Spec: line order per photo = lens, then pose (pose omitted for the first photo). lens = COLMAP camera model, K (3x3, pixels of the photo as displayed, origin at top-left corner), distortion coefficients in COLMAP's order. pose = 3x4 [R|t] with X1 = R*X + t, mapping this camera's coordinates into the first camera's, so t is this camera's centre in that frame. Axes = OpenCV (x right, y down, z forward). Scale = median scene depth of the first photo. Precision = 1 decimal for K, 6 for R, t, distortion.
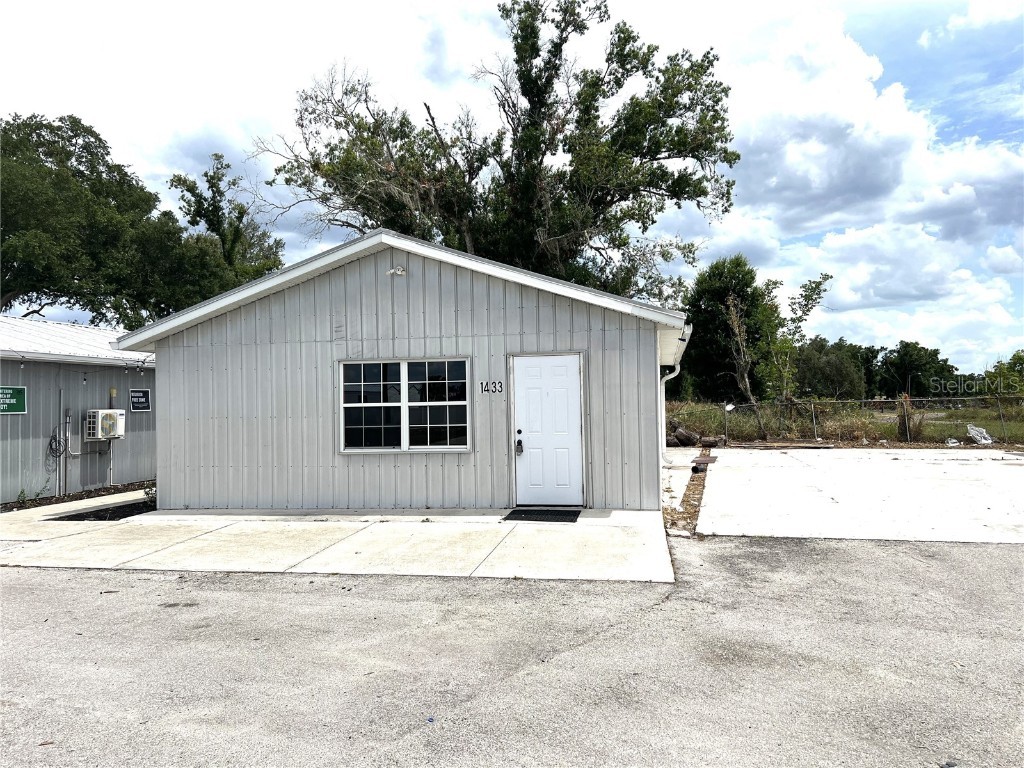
lens RADIAL K [[763.4, 0, 512.6], [0, 763.4, 385.4], [0, 0, 1]] dist [0.037691, -0.019397]
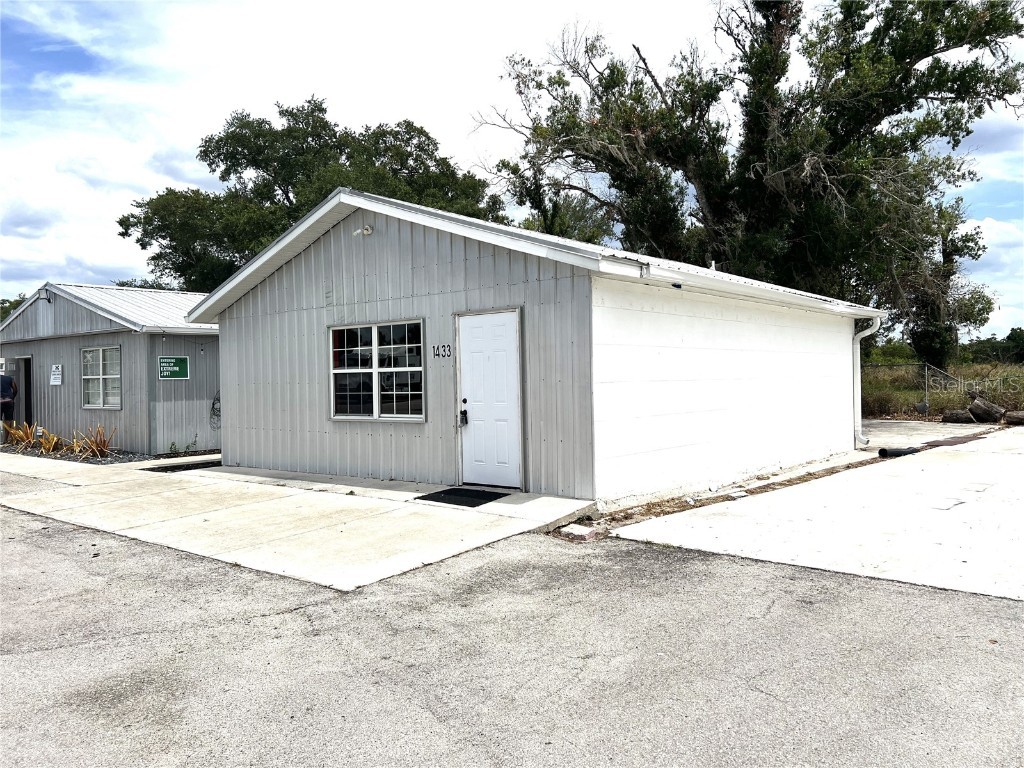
lens RADIAL K [[763.4, 0, 512.5], [0, 763.4, 382.4], [0, 0, 1]] dist [0.037691, -0.019397]
pose [[0.881375, 0.004898, -0.472392, 0.454208], [0.013578, 0.999271, 0.035694, 0.007956], [0.472222, -0.037874, 0.880666, 0.236786]]
